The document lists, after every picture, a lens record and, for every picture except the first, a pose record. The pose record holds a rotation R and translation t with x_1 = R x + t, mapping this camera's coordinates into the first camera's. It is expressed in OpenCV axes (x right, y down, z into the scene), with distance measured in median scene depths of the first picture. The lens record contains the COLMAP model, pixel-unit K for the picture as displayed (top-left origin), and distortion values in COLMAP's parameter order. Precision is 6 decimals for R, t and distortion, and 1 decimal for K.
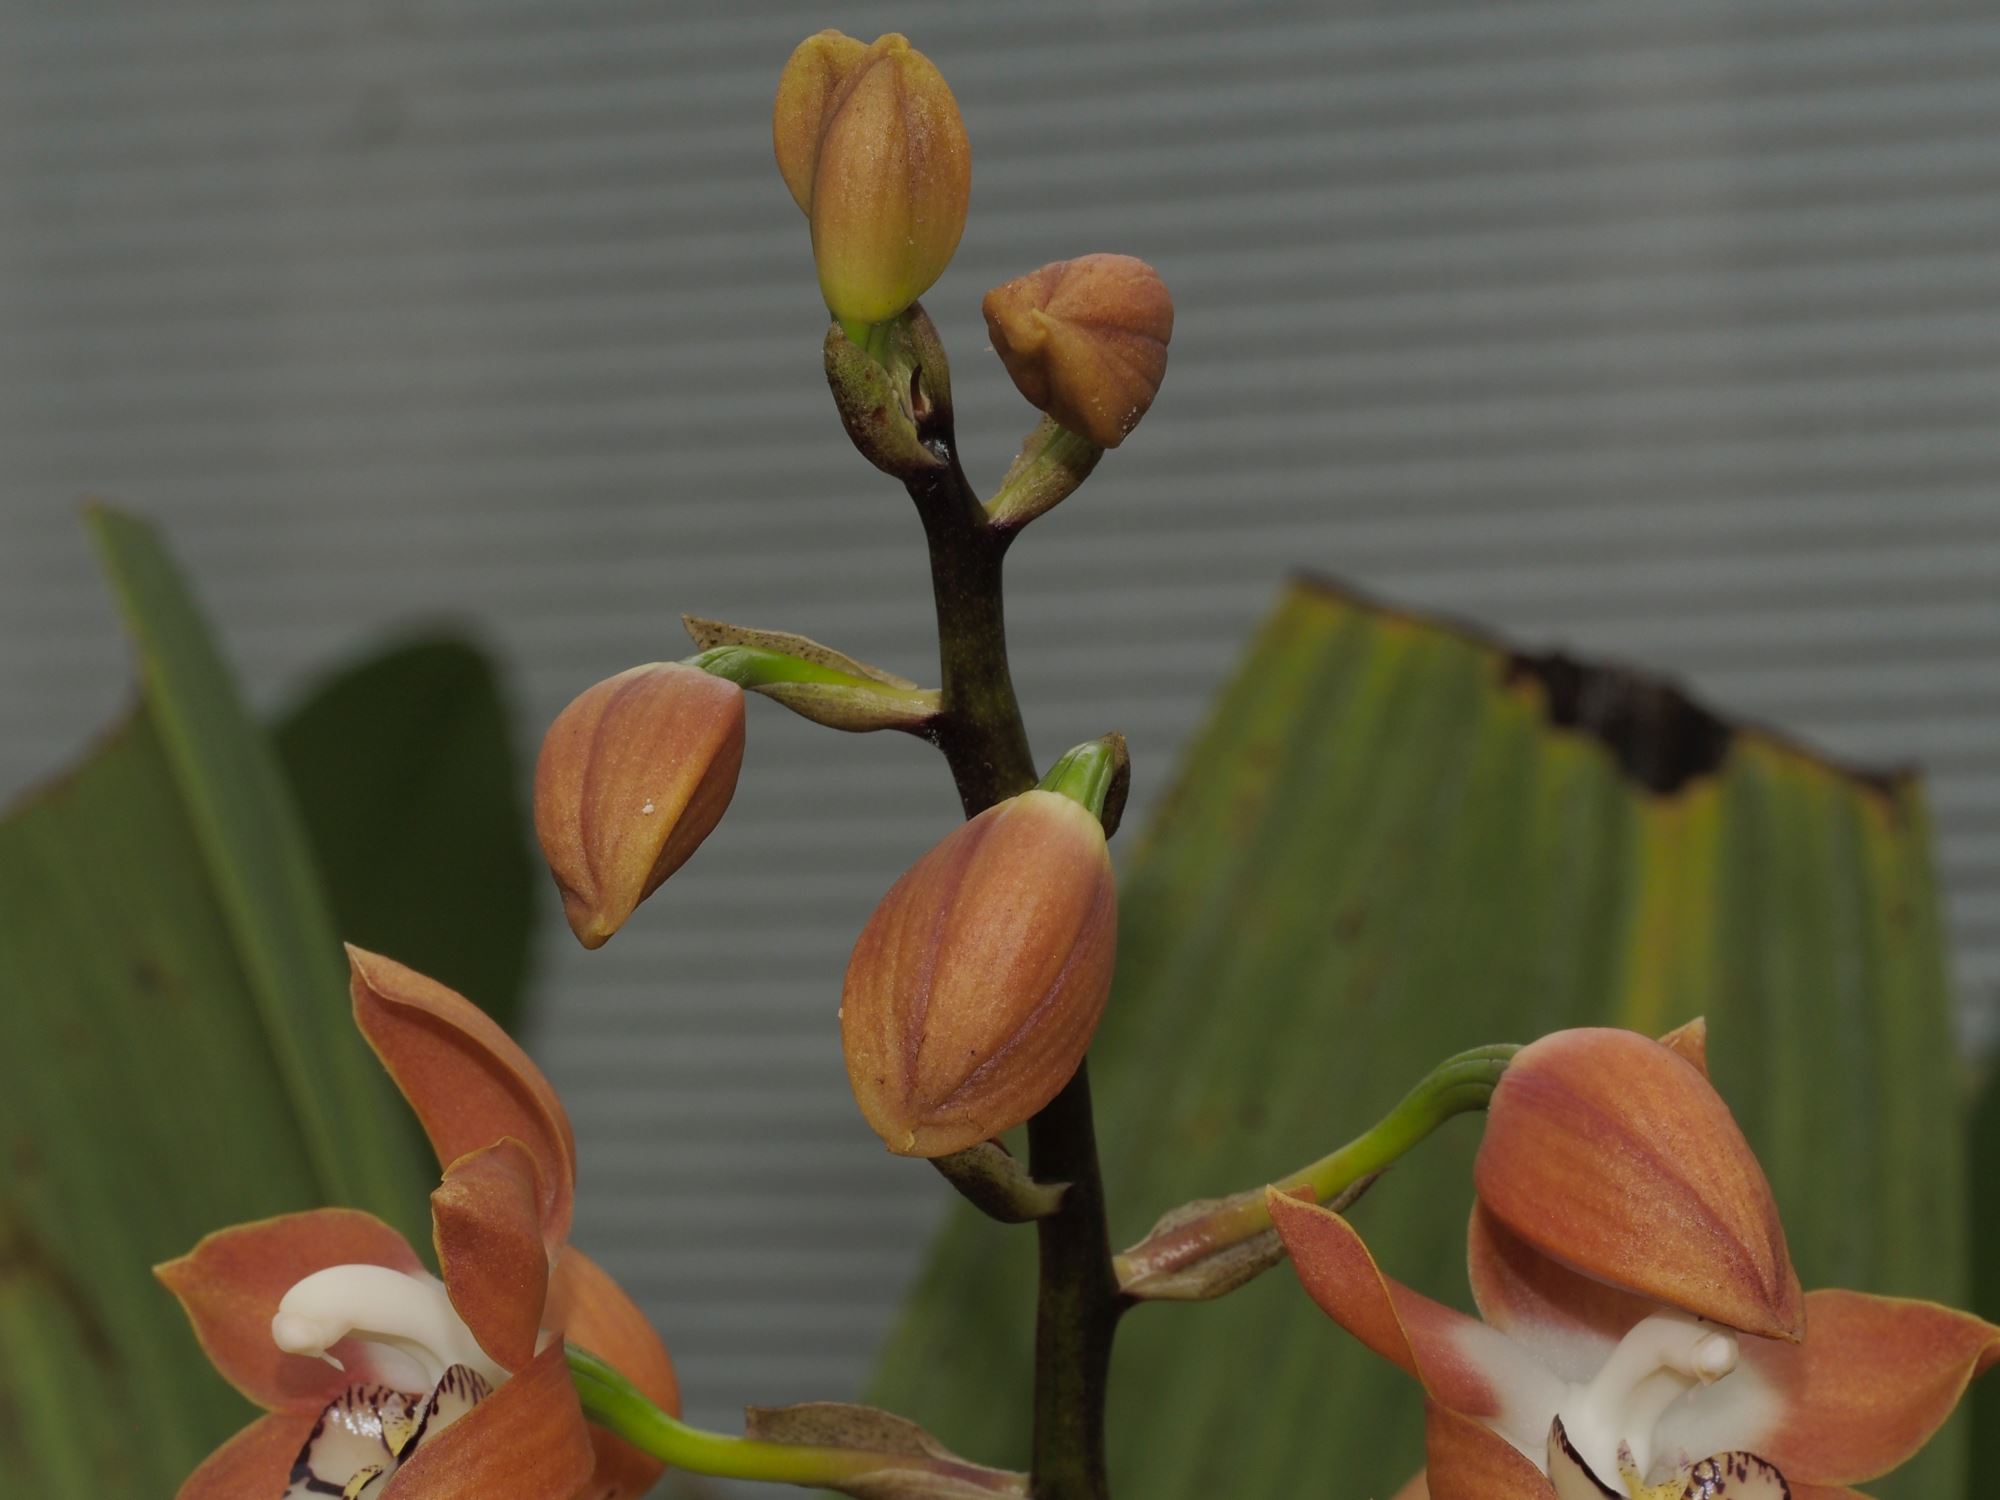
lens RADIAL K [[7937.9, 0, 999.7], [0, 7937.9, 750.2], [0, 0, 1]] dist [-0.344879, 0.000000]
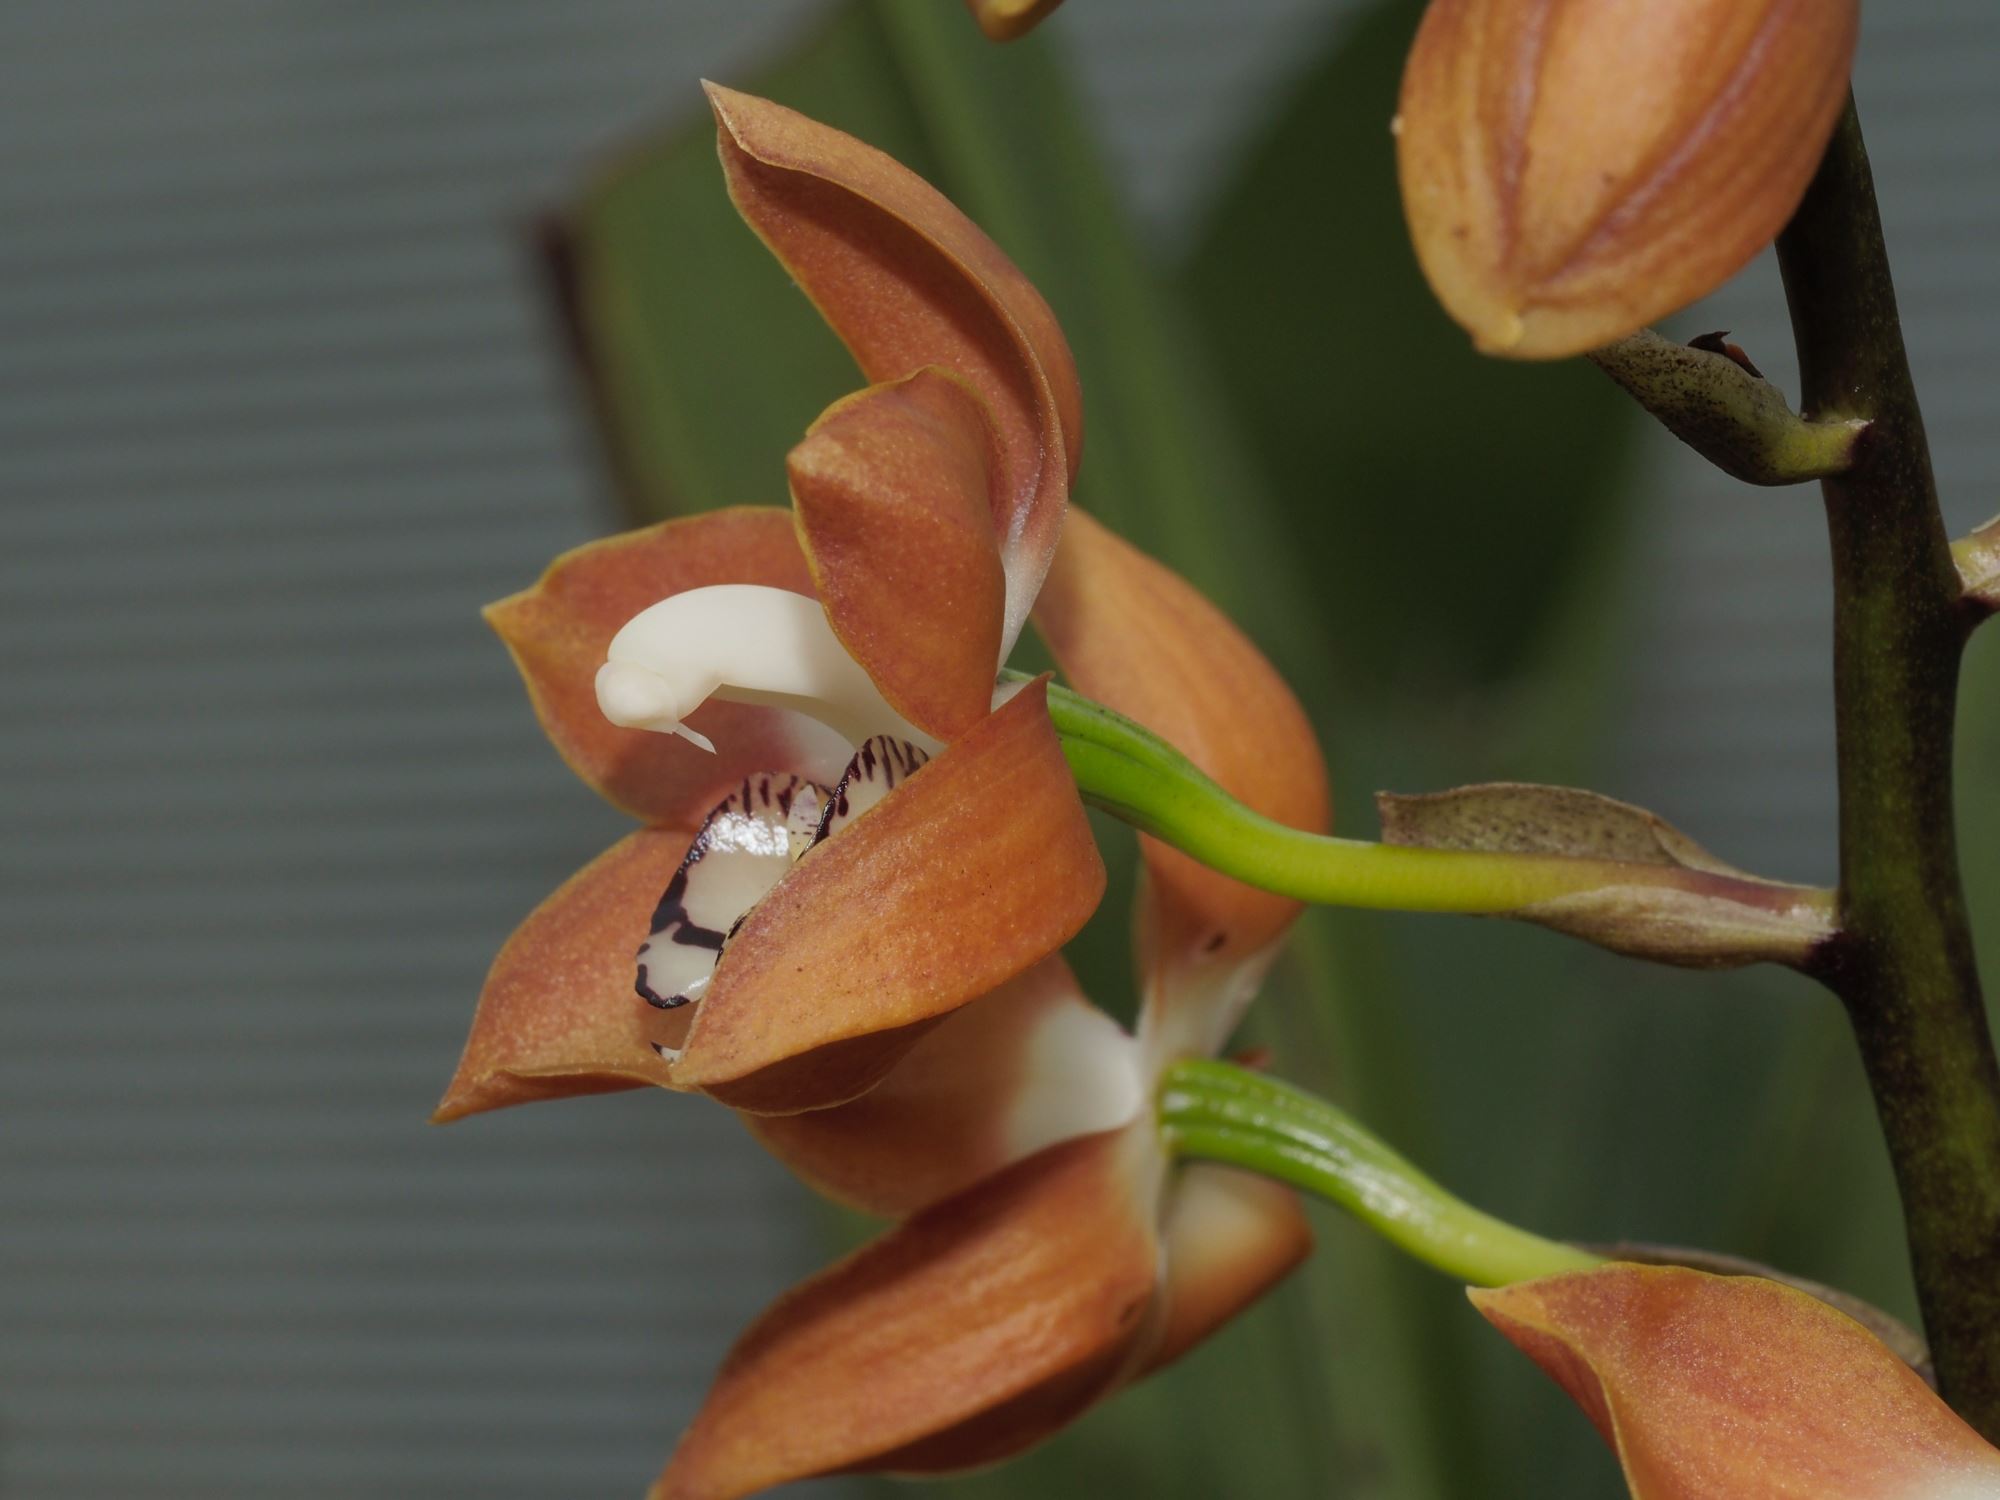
lens RADIAL K [[7937.9, 0, 1000.3], [0, 7937.9, 750.2], [0, 0, 1]] dist [-0.344879, 0.000000]
pose [[0.980954, -0.027913, -0.192224, 0.061624], [0.039719, 0.997536, 0.057838, 0.042239], [0.190136, -0.064371, 0.979645, 0.378589]]
